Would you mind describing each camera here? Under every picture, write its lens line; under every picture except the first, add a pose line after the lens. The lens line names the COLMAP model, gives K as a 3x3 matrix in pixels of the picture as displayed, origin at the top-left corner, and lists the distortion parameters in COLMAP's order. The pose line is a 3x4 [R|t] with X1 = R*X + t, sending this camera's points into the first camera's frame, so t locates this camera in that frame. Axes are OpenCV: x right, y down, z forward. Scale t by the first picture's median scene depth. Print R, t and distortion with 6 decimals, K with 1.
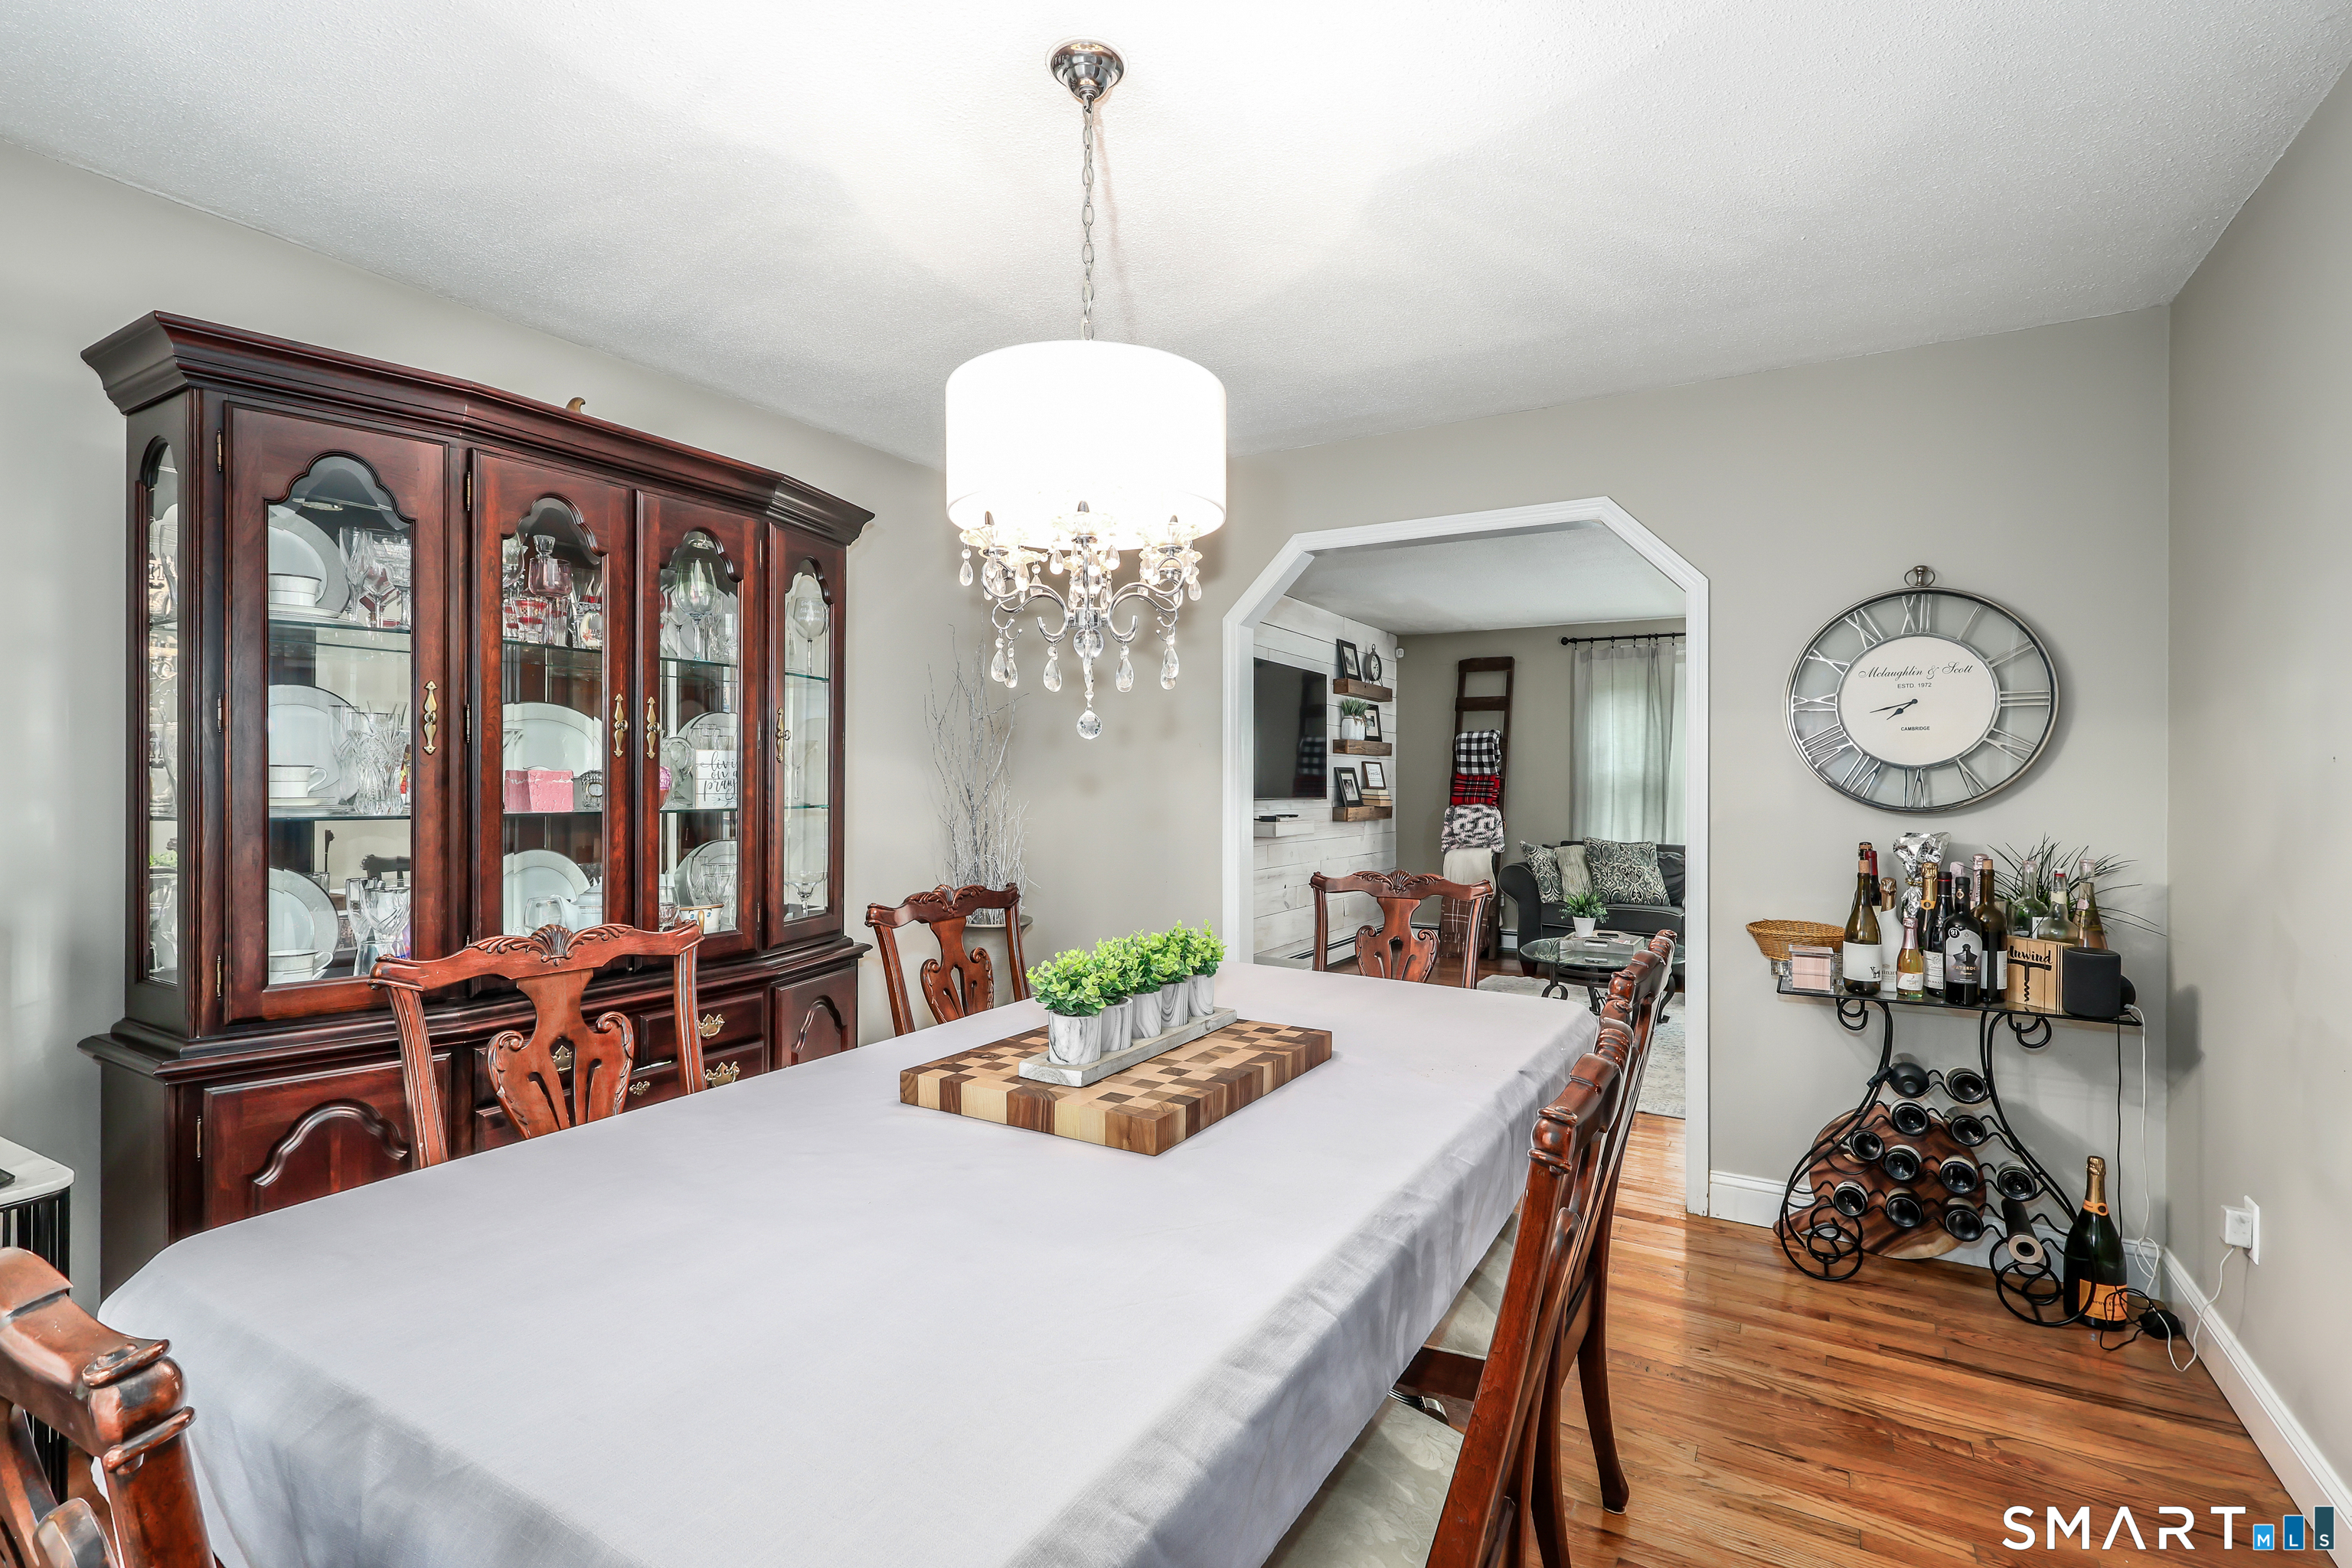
lens RADIAL K [[1081.9, 0, 1182.2], [0, 1081.9, 790.7], [0, 0, 1]] dist [0.003557, 0.000368]
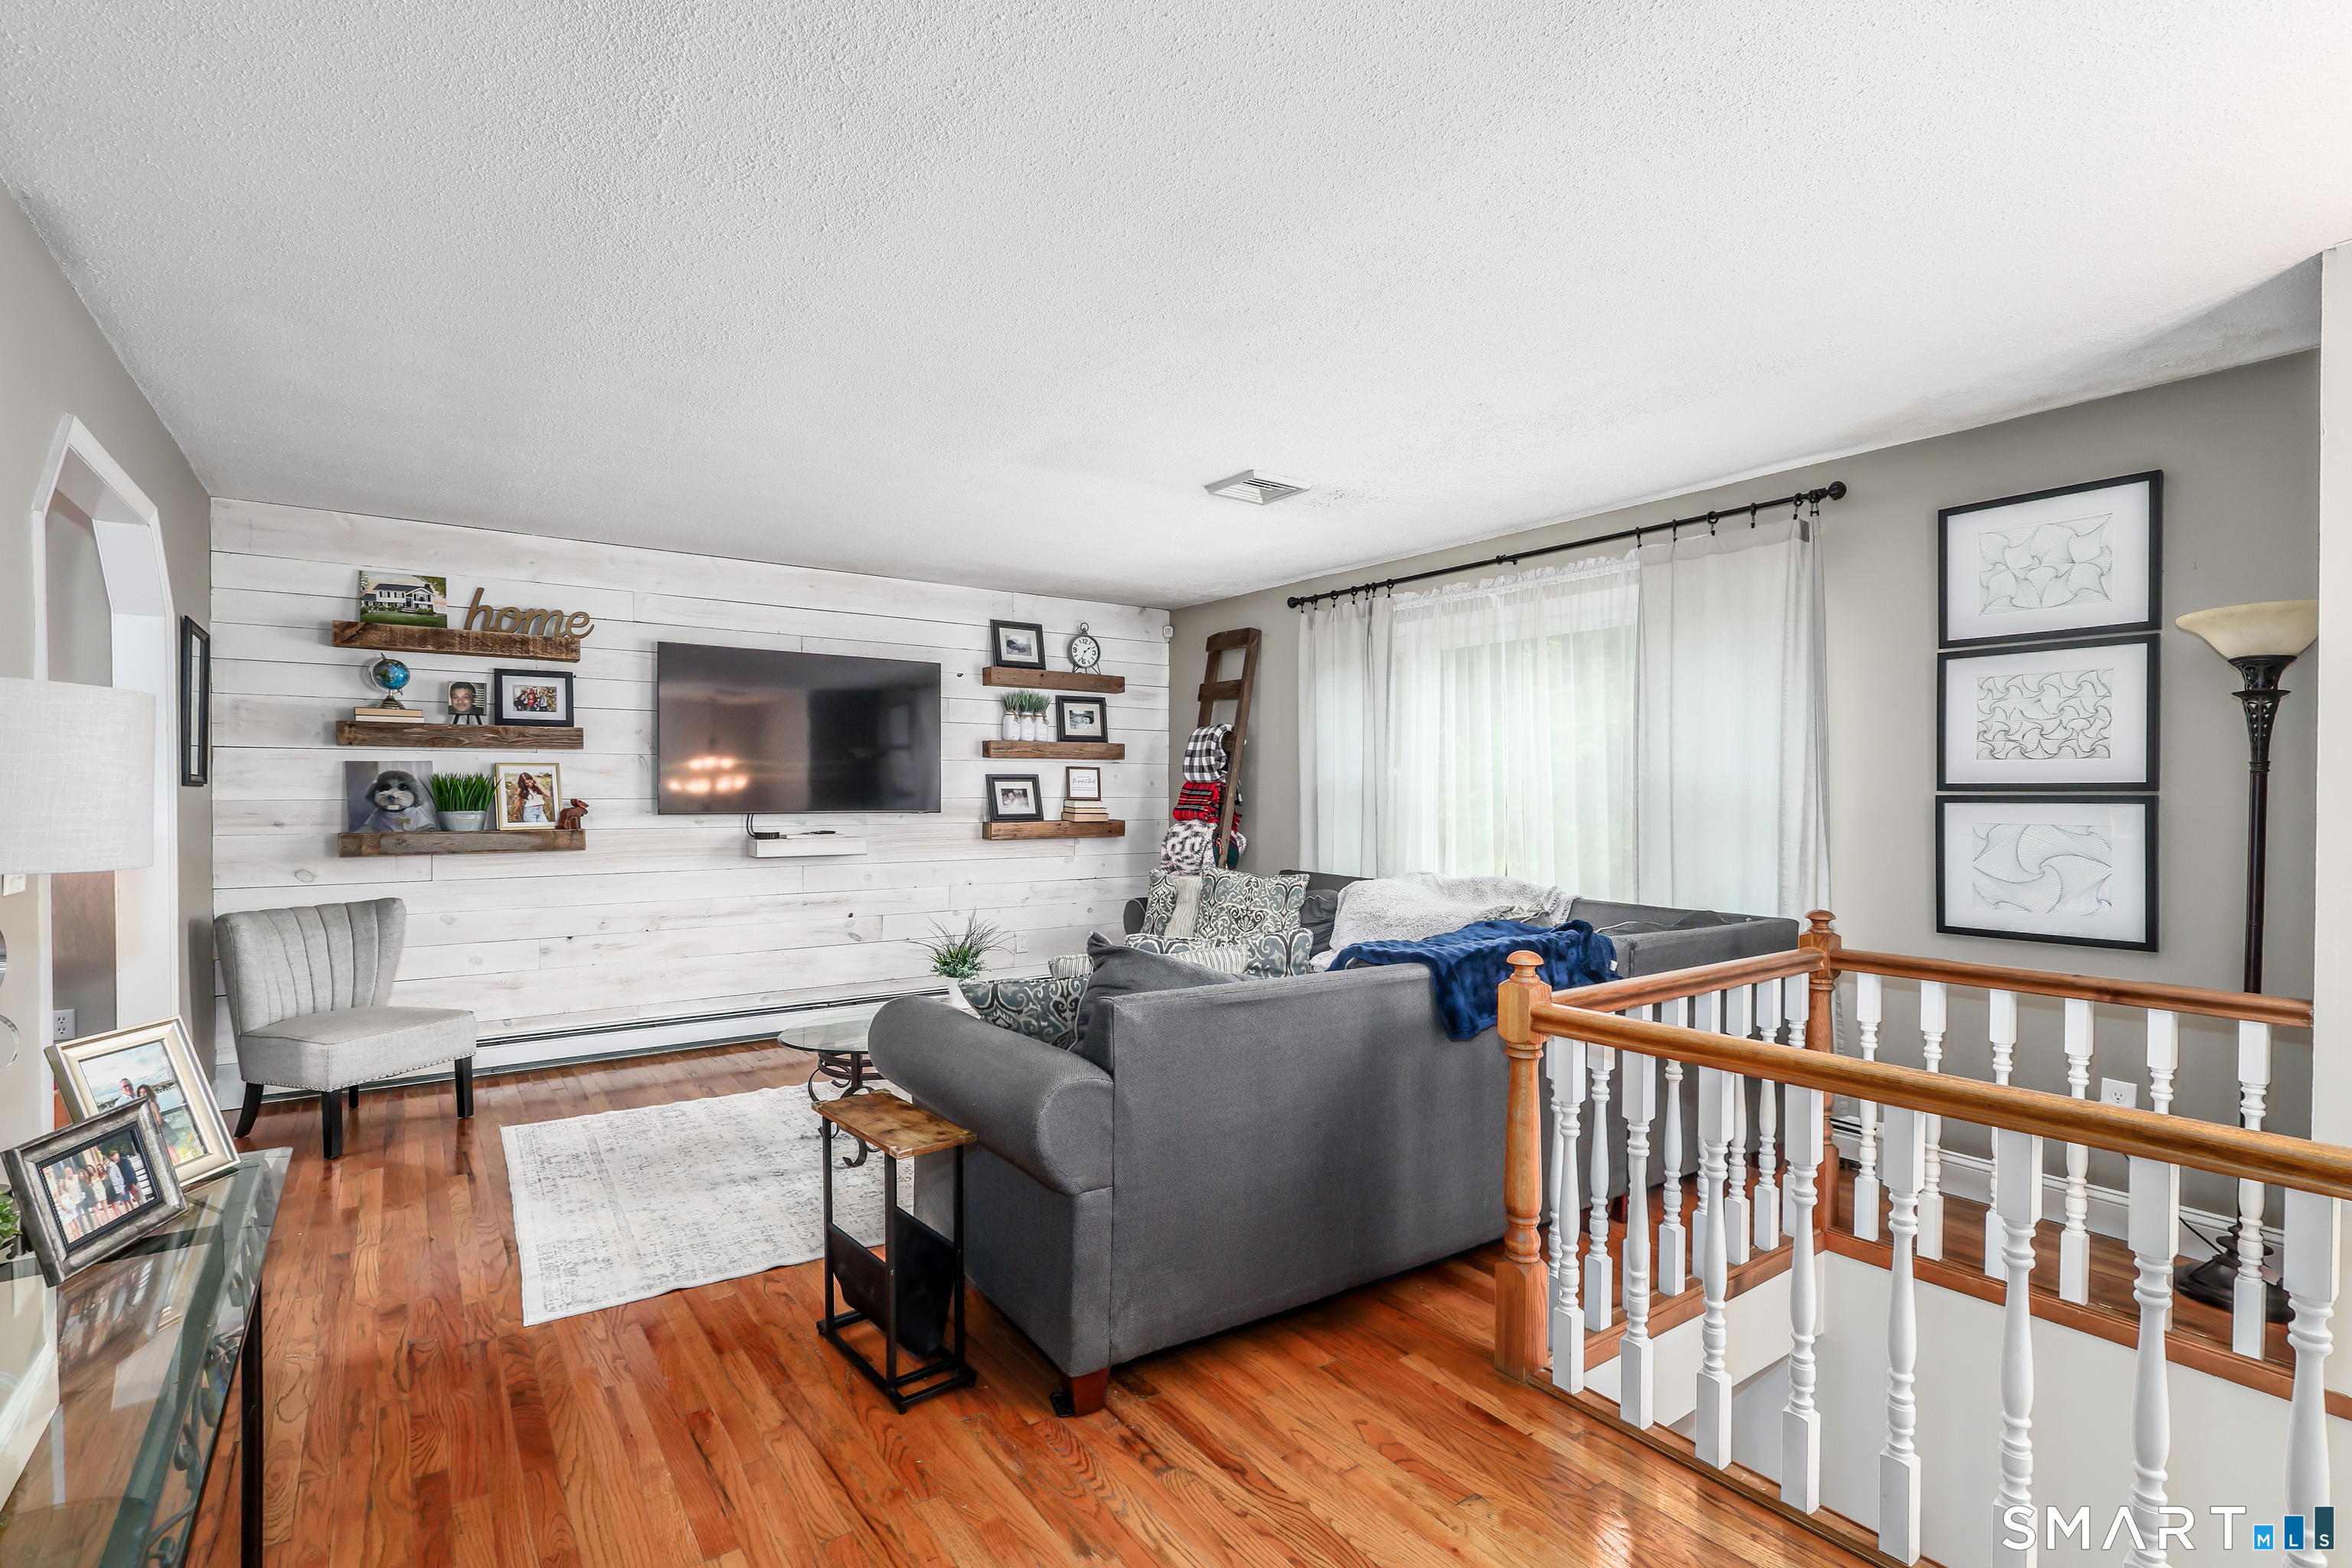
lens RADIAL K [[1081.9, 0, 1172.2], [0, 1081.9, 795.1], [0, 0, 1]] dist [0.003557, 0.000368]
pose [[0.921759, -0.002200, -0.387758, 0.558183], [0.001818, 0.999997, -0.001353, -0.004245], [0.387760, 0.000542, 0.921760, 0.273565]]
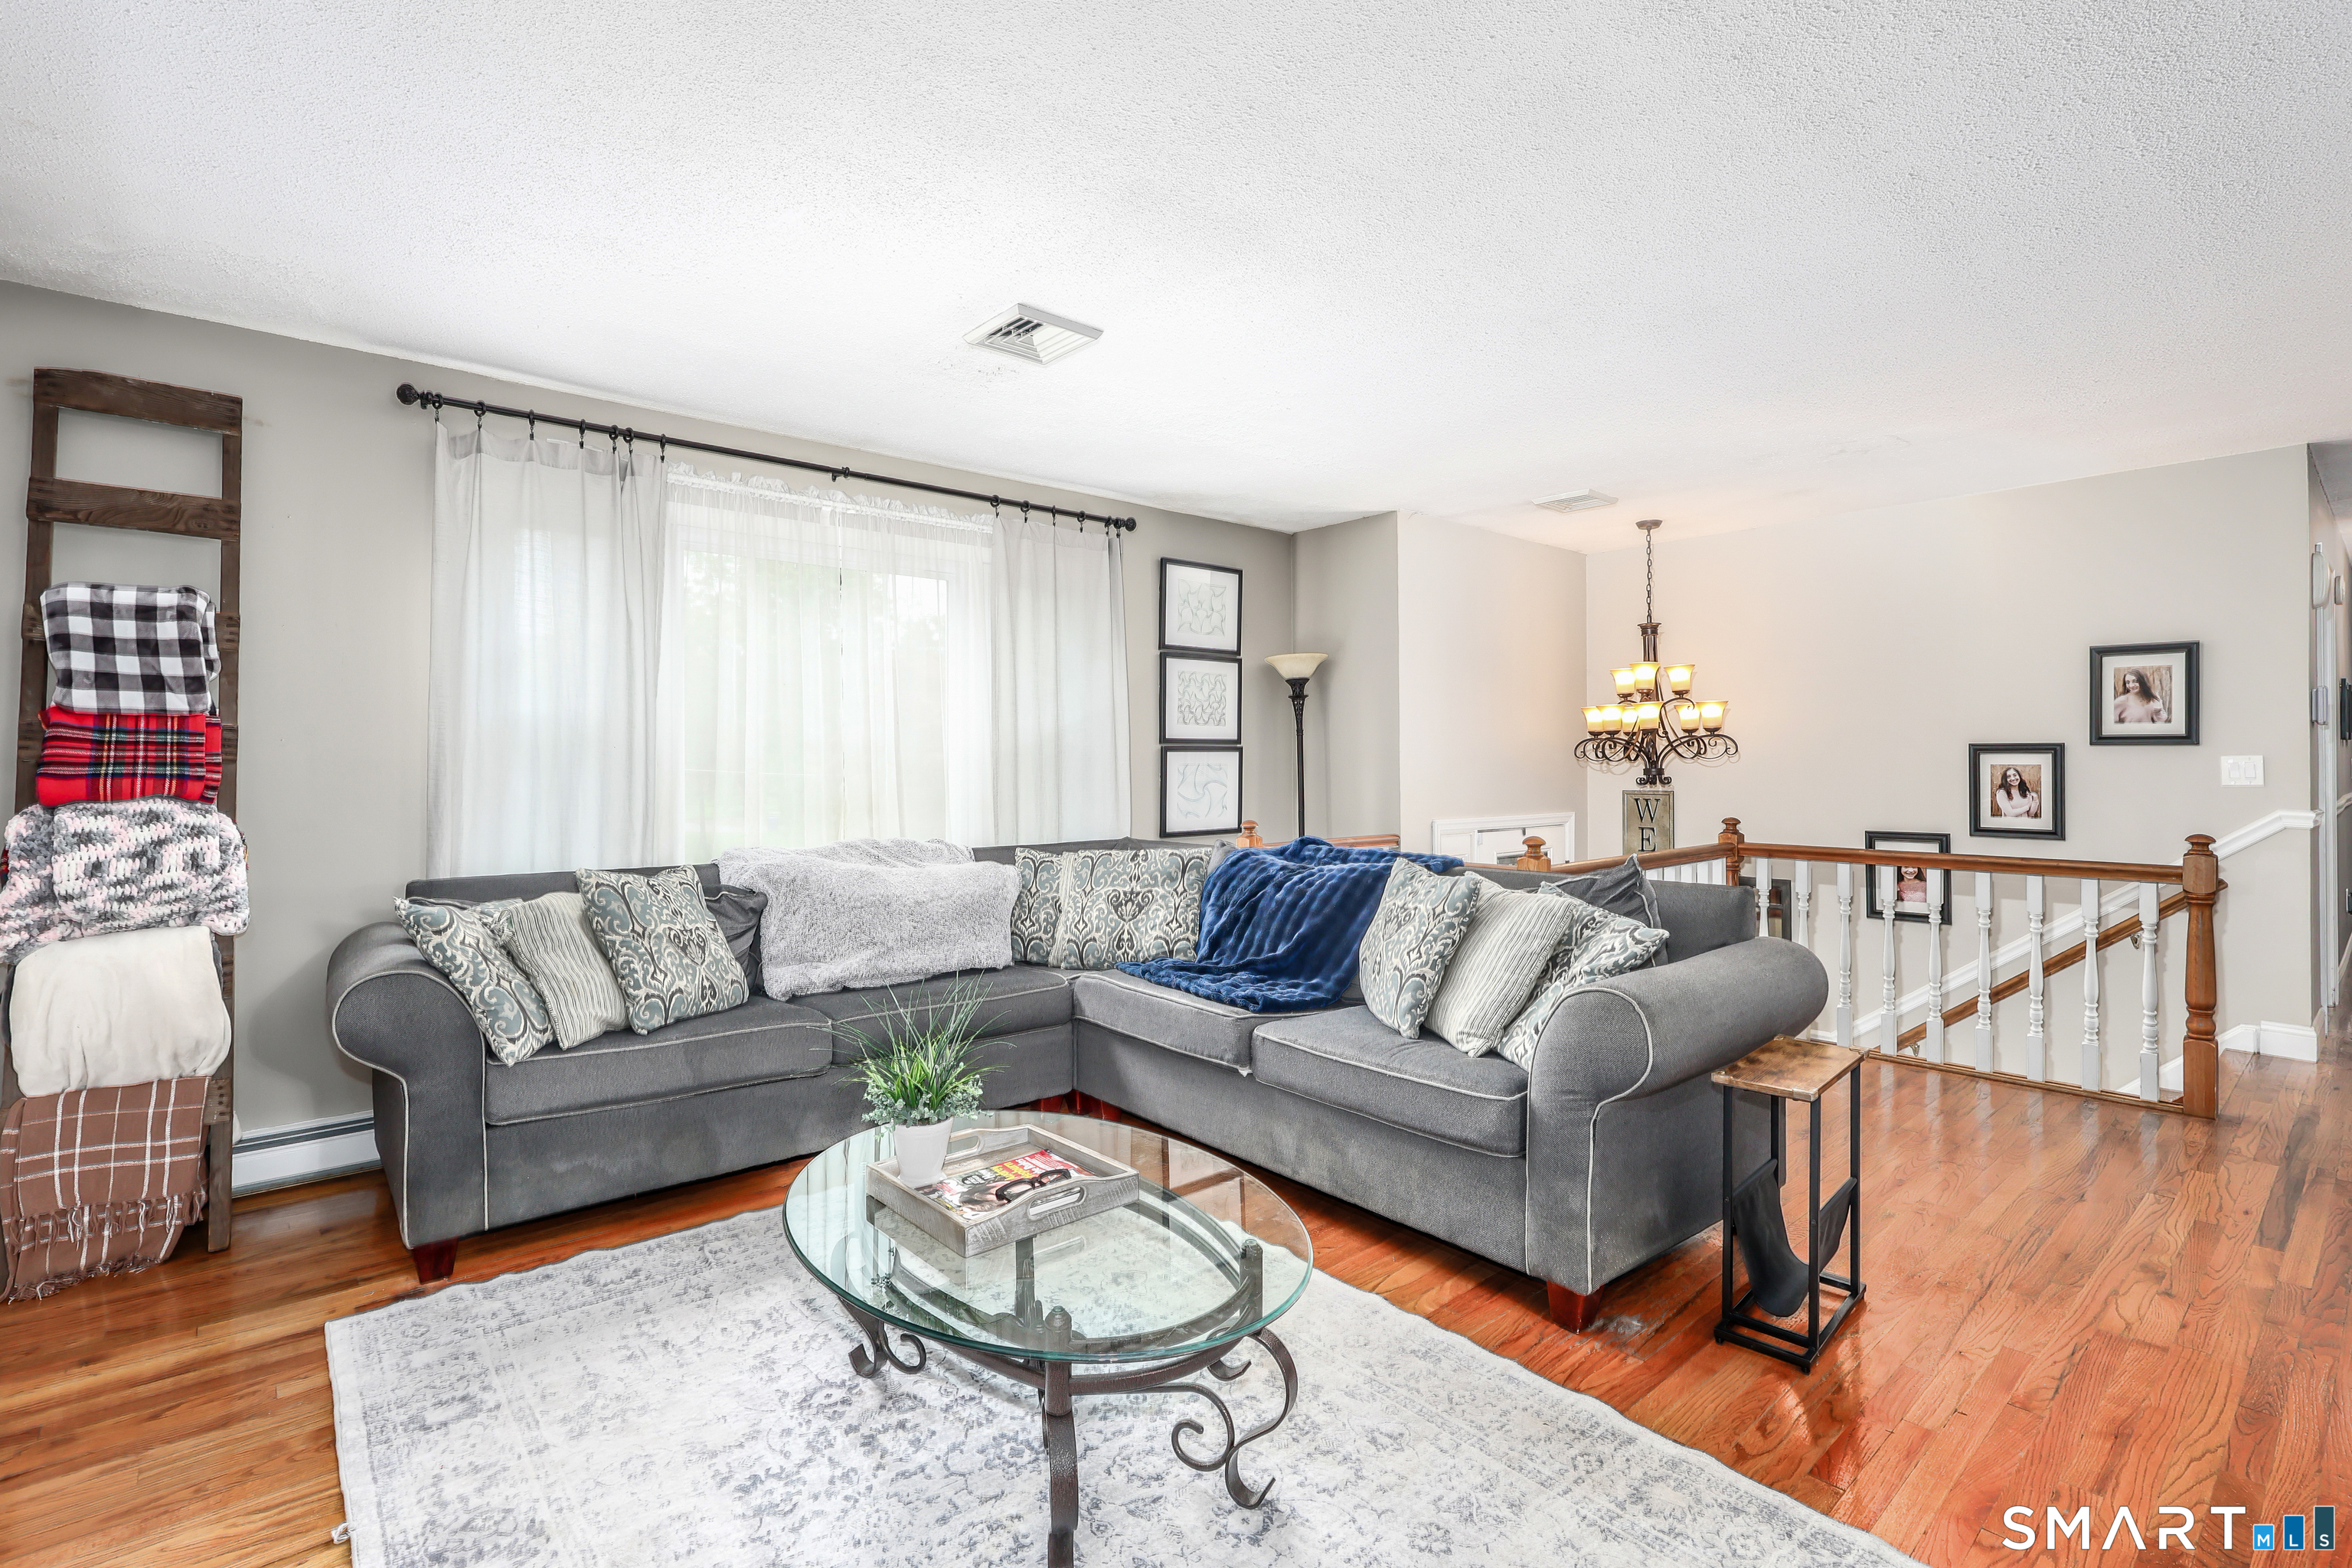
lens RADIAL K [[1081.9, 0, 1136.5], [0, 1081.9, 747.8], [0, 0, 1]] dist [0.003557, 0.000368]
pose [[0.323270, -0.002616, 0.946303, 0.051604], [-0.002182, 0.999991, 0.003510, -0.005617], [-0.946304, -0.003200, 0.323261, 0.594612]]
